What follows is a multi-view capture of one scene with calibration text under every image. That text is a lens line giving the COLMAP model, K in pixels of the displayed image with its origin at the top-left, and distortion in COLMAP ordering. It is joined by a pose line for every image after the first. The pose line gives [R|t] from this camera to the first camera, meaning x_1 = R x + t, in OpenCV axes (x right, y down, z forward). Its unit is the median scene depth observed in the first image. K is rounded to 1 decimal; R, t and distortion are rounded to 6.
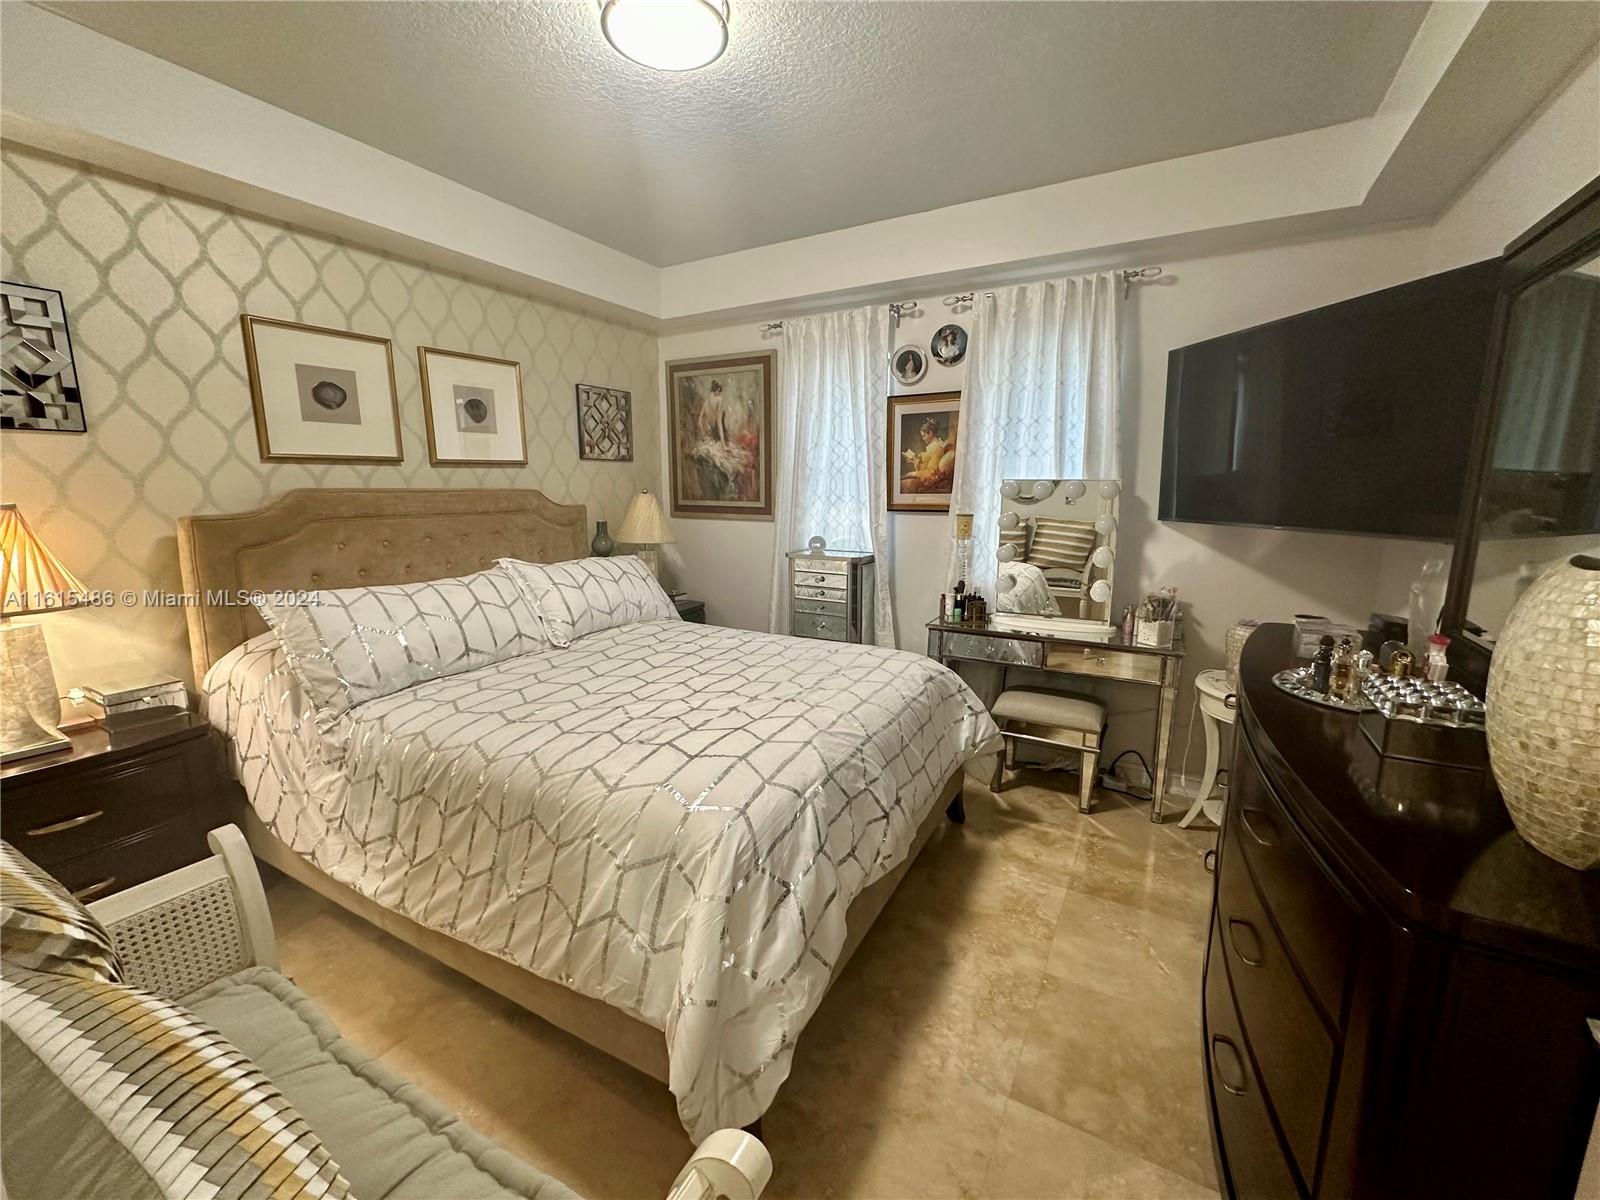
lens RADIAL K [[647.2, 0, 800.0], [0, 647.2, 600.0], [0, 0, 1]] dist [-0.001023, -0.000263]
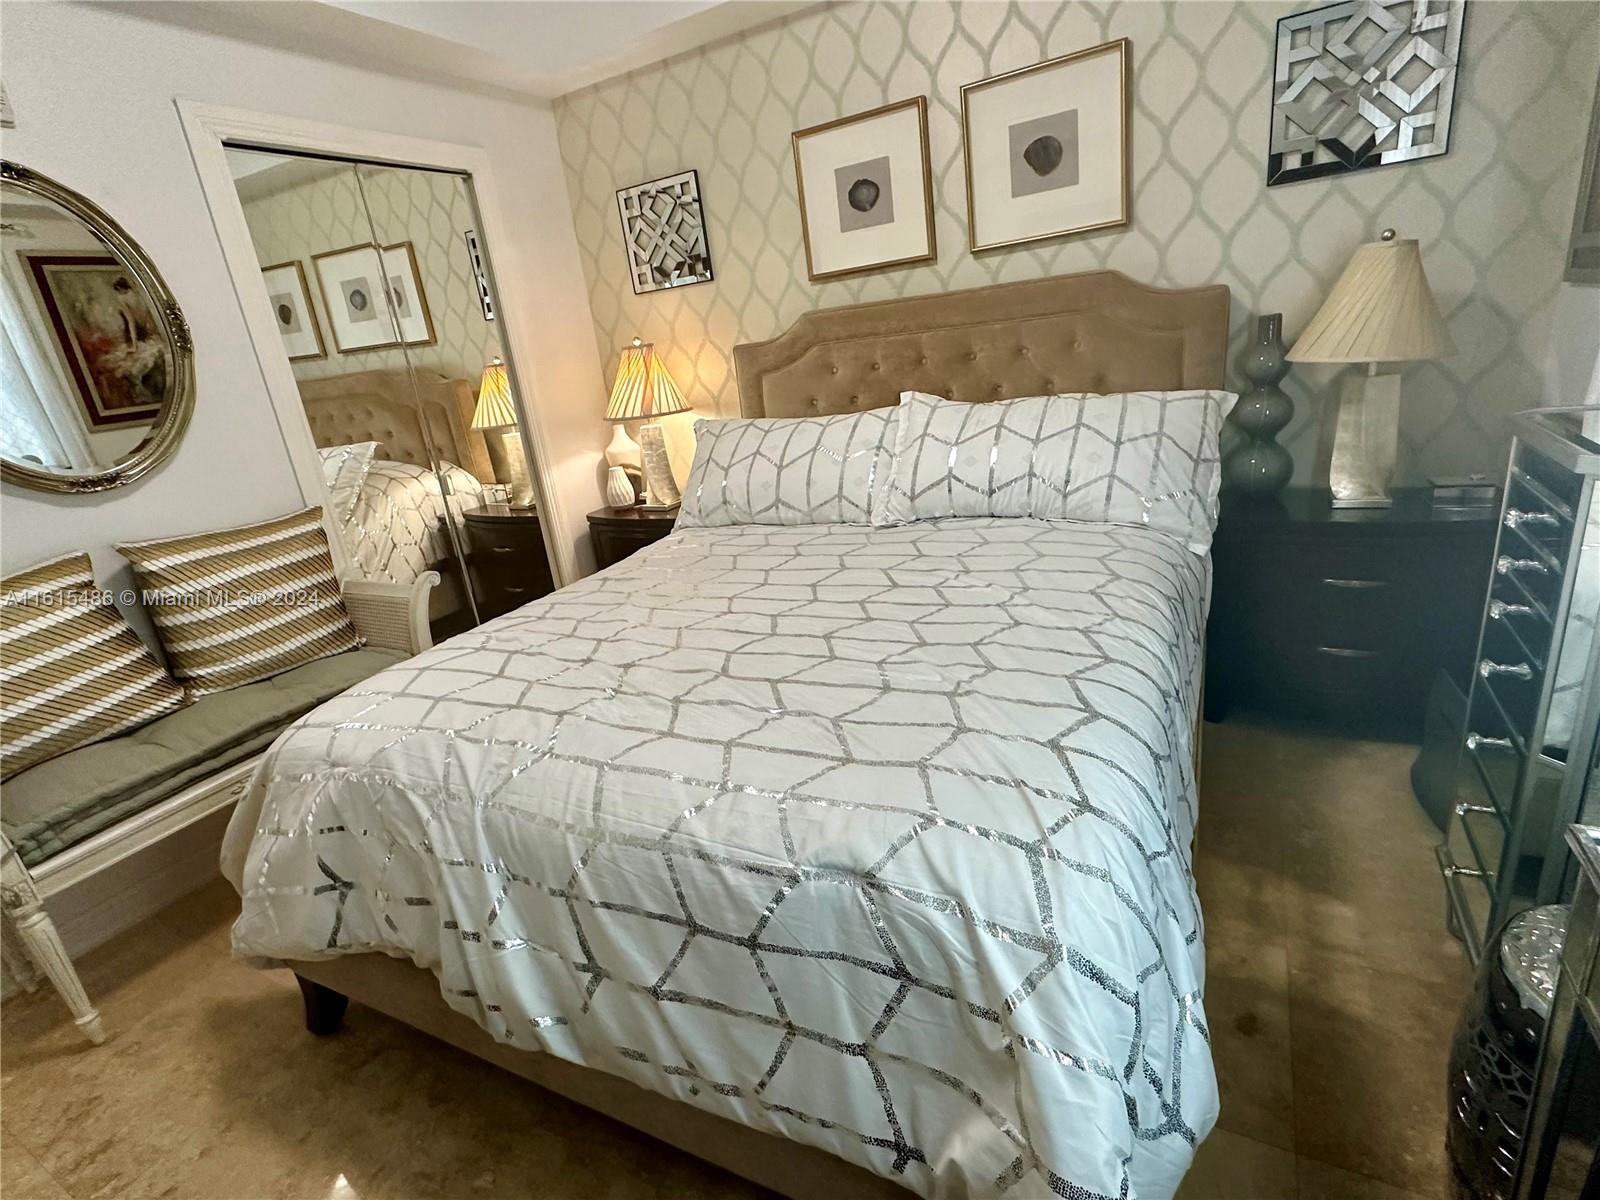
lens RADIAL K [[785.7, 0, 800.0], [0, 785.7, 600.0], [0, 0, 1]] dist [-0.000219, 0.000282]
pose [[0.029049, 0.317036, -0.947969, 0.396603], [-0.053350, 0.947509, 0.315247, -0.097307], [0.998153, 0.041416, 0.044438, 0.710113]]
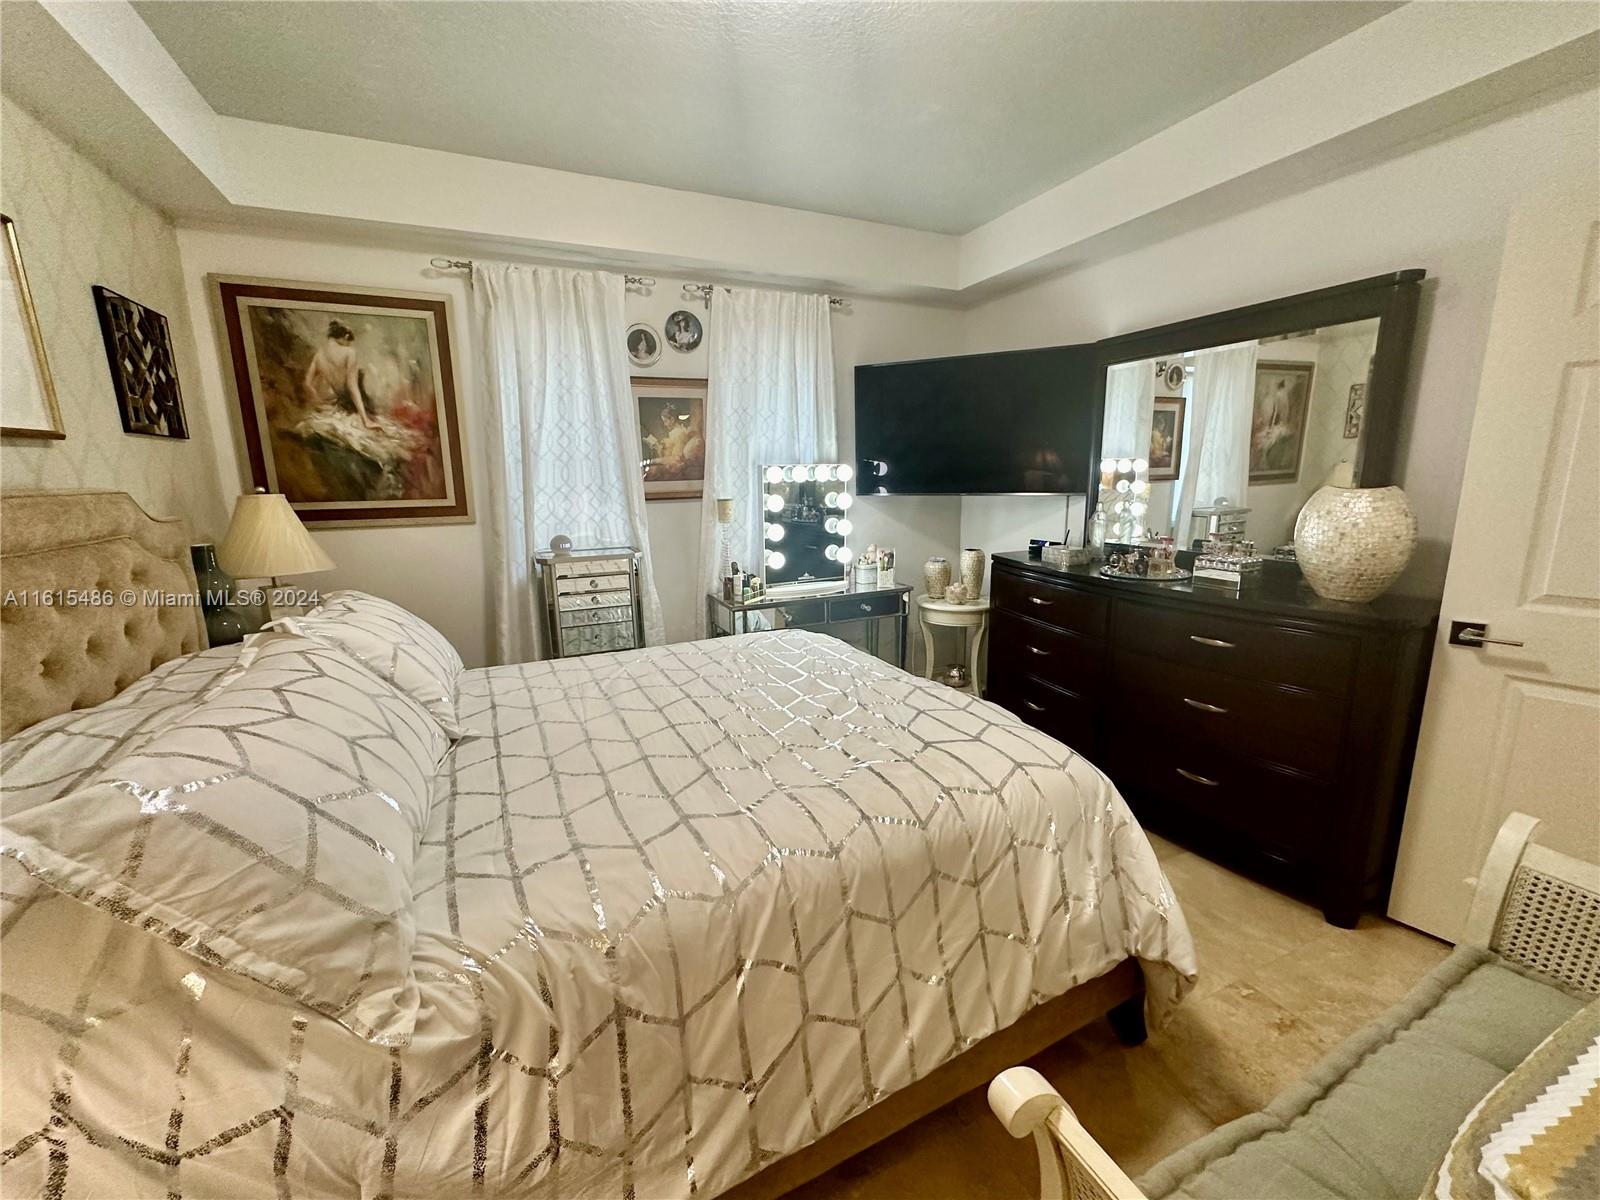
lens RADIAL K [[637.4, 0, 795.4], [0, 637.4, 594.8], [0, 0, 1]] dist [-0.000058, -0.000050]
pose [[0.583511, -0.167555, 0.794632, -0.526727], [0.162048, 0.982829, 0.088244, -0.052539], [-0.795773, 0.077277, 0.600644, 0.304173]]
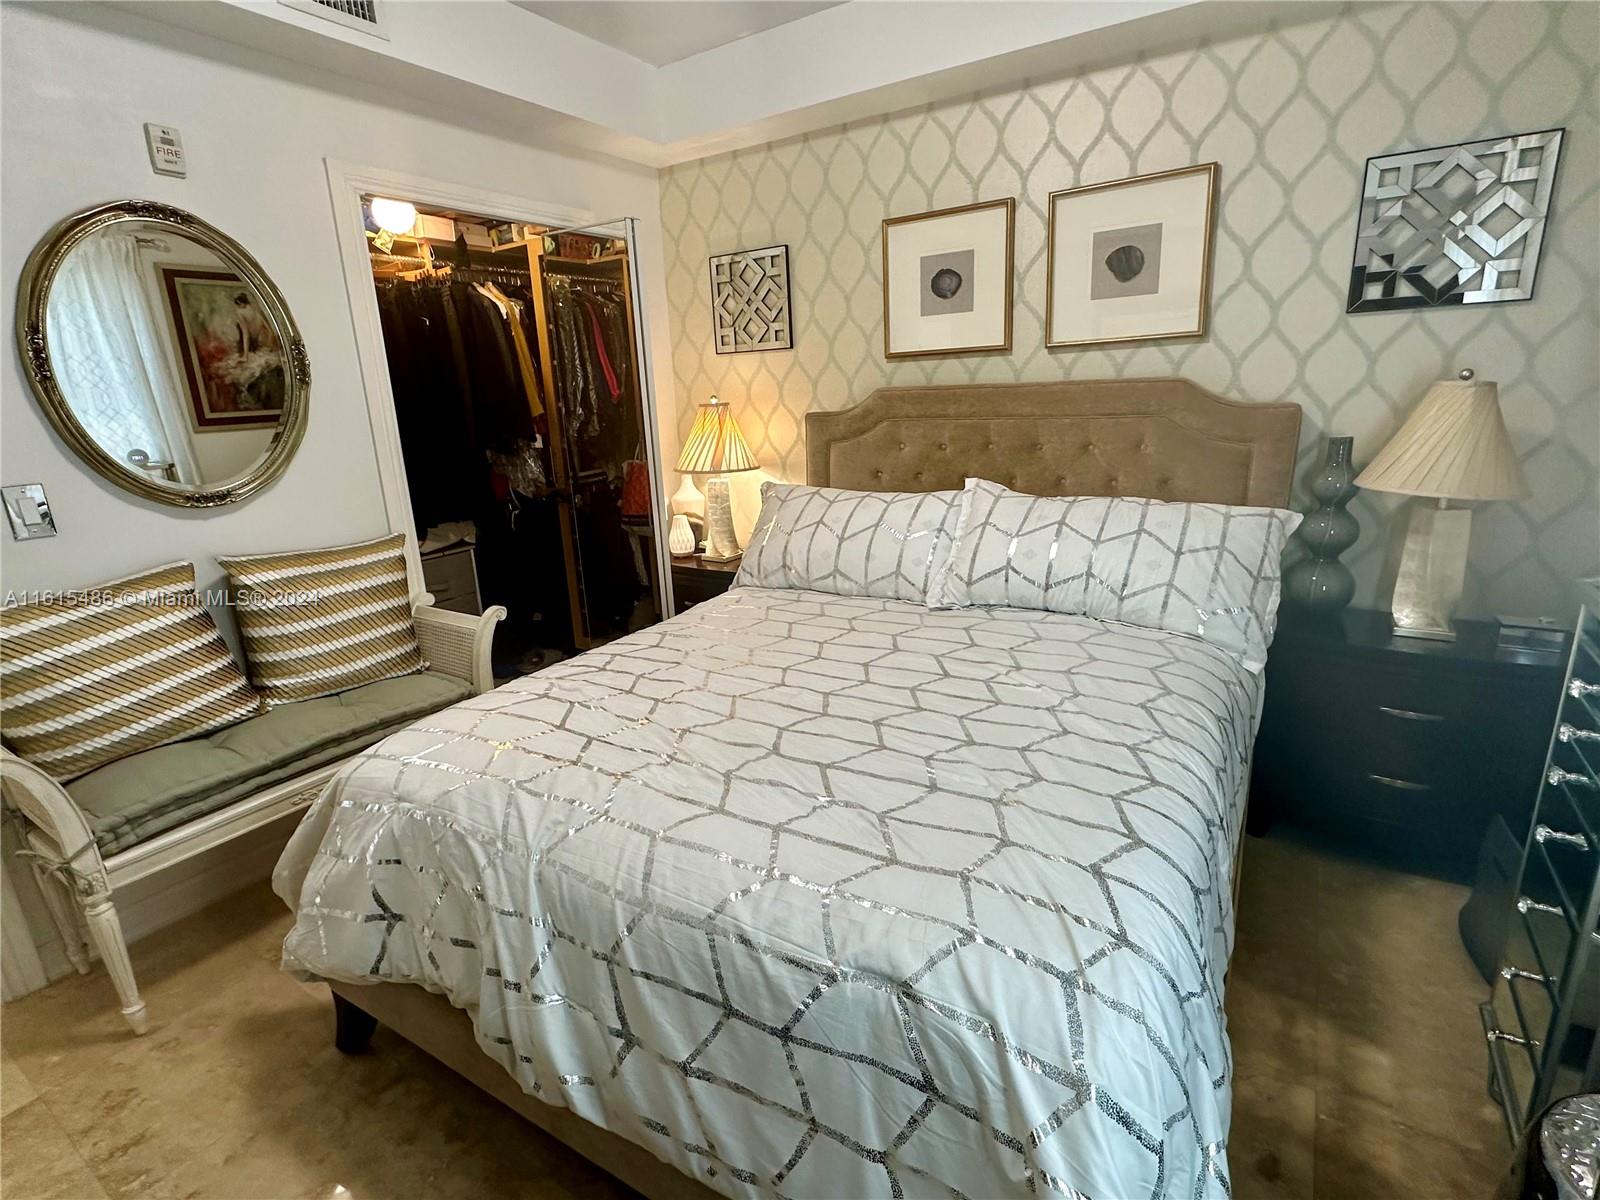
lens RADIAL K [[786.1, 0, 802.1], [0, 786.1, 598.9], [0, 0, 1]] dist [-0.000640, 0.000253]
pose [[-0.046092, 0.264354, -0.963324, 0.406199], [-0.133660, 0.954045, 0.268203, -0.126452], [0.989955, 0.141119, -0.008640, 0.695364]]
